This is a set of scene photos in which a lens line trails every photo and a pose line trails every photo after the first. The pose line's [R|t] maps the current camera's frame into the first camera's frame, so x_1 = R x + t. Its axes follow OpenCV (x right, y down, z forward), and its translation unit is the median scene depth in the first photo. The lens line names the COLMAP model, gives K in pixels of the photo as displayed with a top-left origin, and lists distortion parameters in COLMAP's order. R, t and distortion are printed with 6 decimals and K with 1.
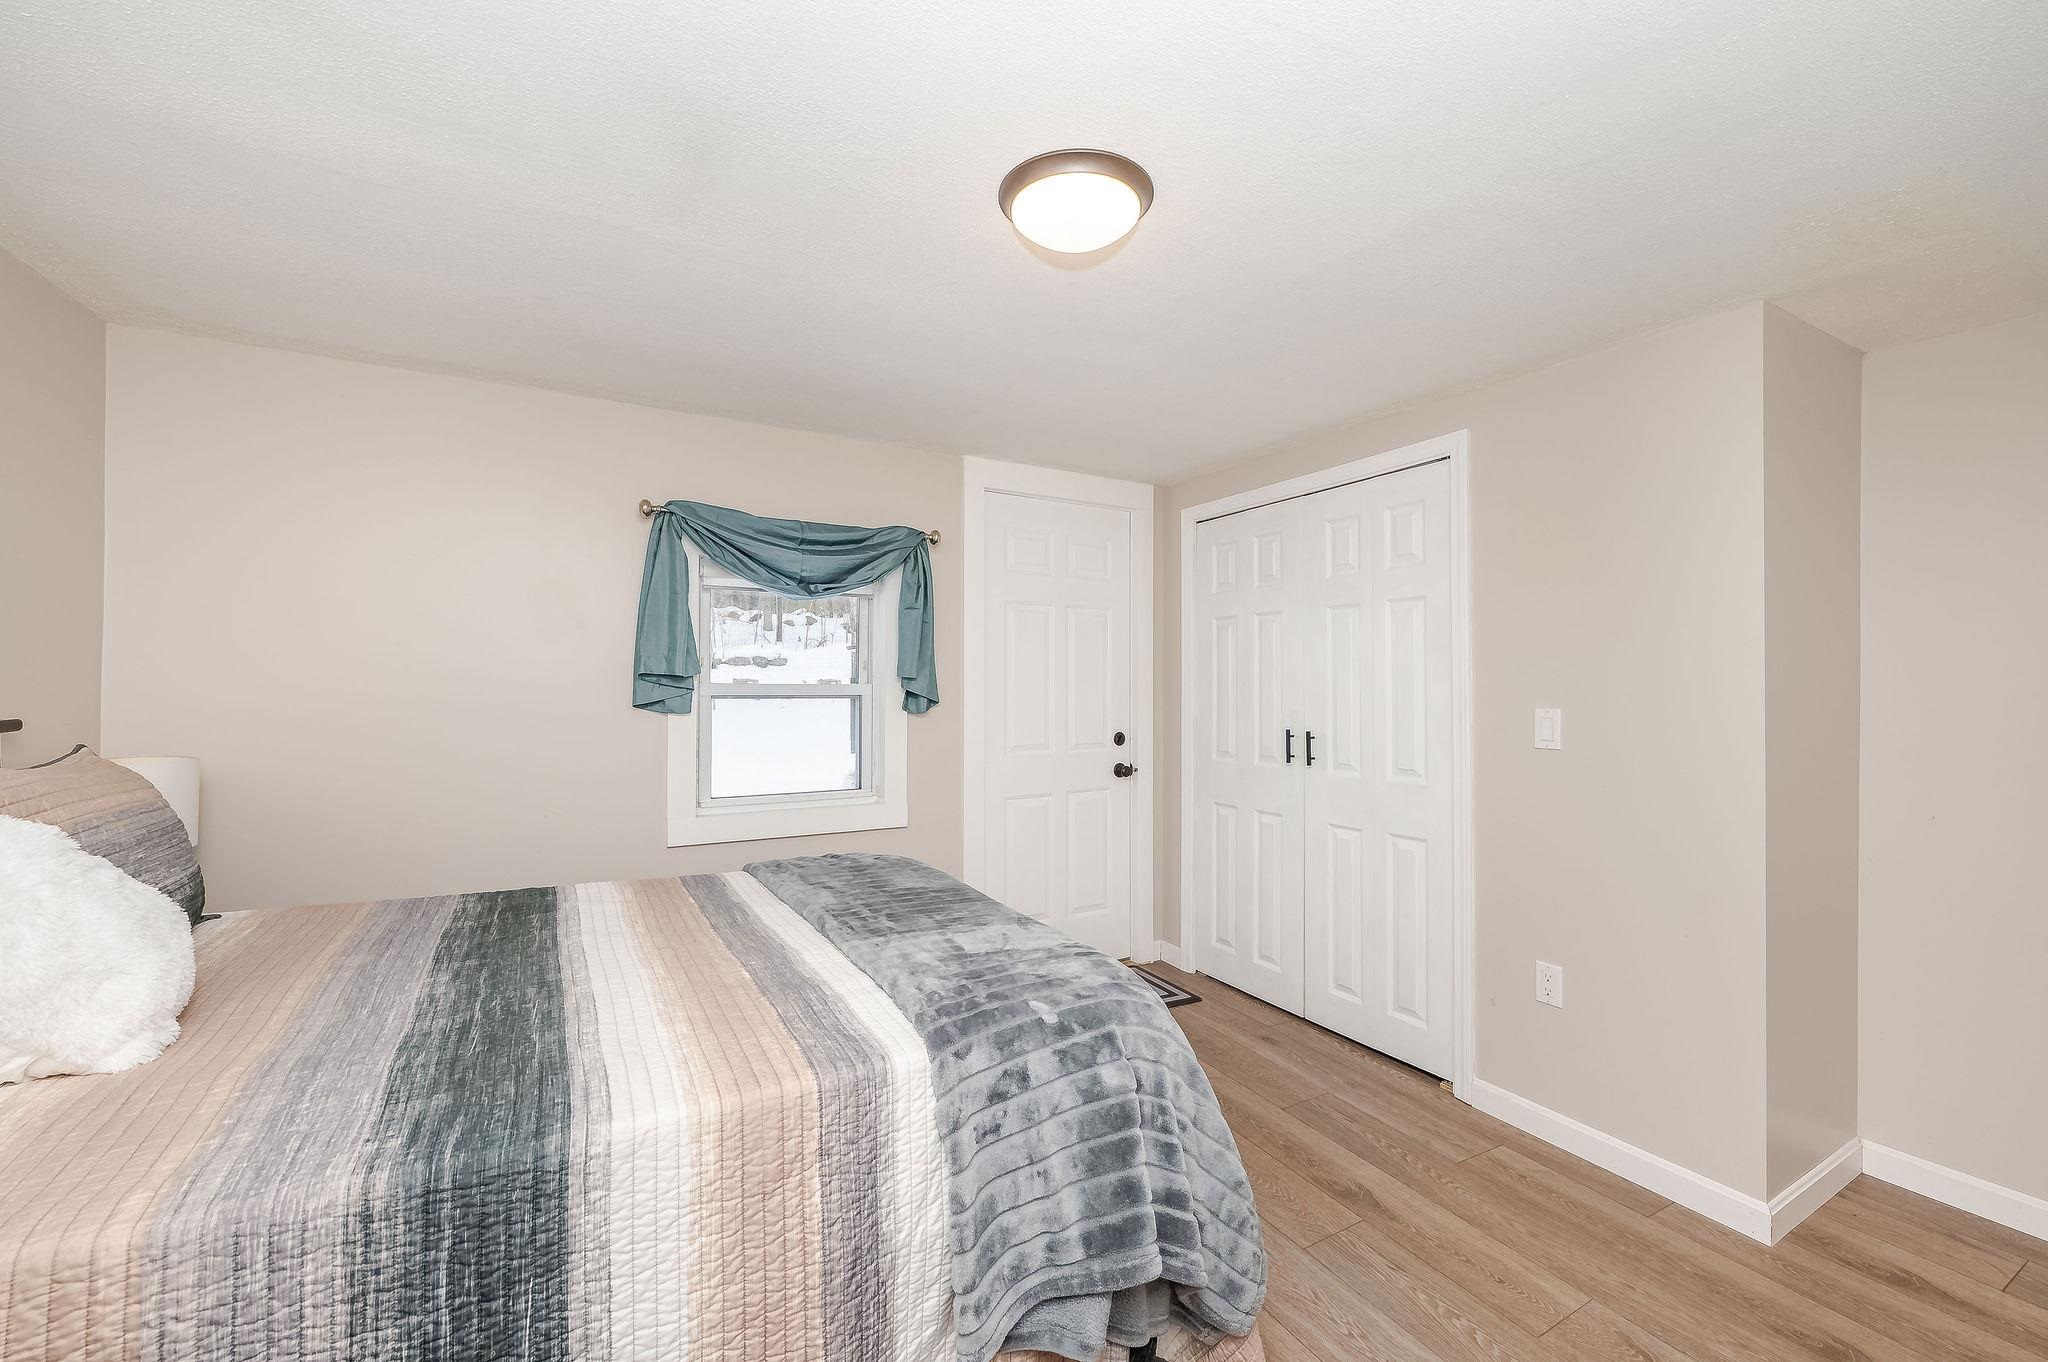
lens RADIAL K [[816.7, 0, 1019.2], [0, 816.7, 671.3], [0, 0, 1]] dist [0.001590, 0.000069]
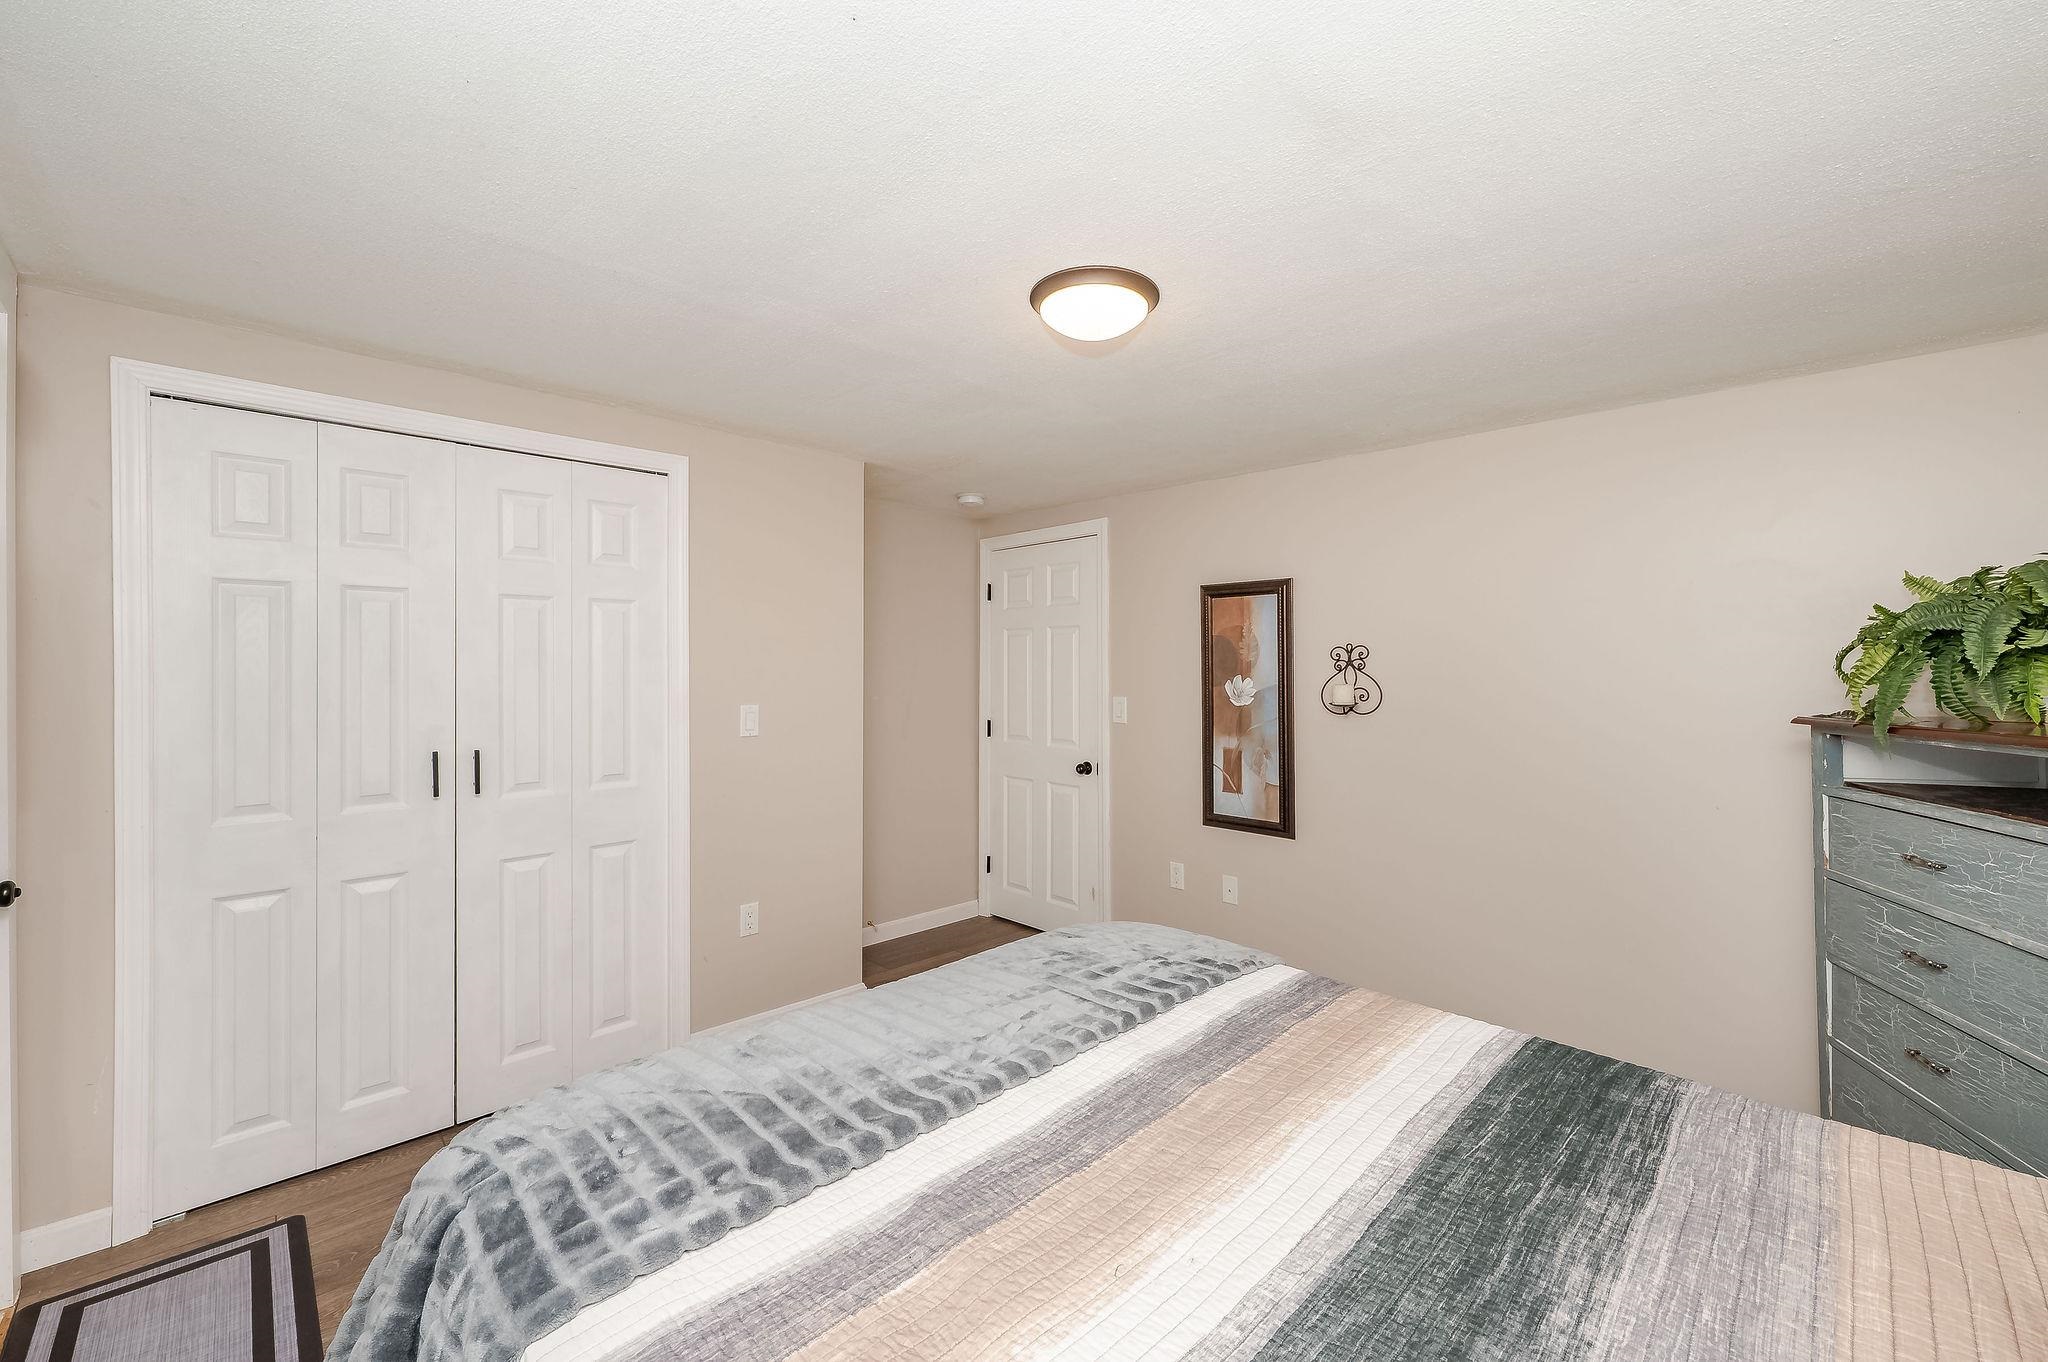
lens RADIAL K [[816.7, 0, 1018.0], [0, 816.7, 663.7], [0, 0, 1]] dist [0.001590, 0.000069]
pose [[-0.240845, -0.001620, 0.970562, -1.204203], [-0.021676, 0.999758, -0.003711, -0.039627], [-0.970322, -0.021931, -0.240822, 1.570747]]
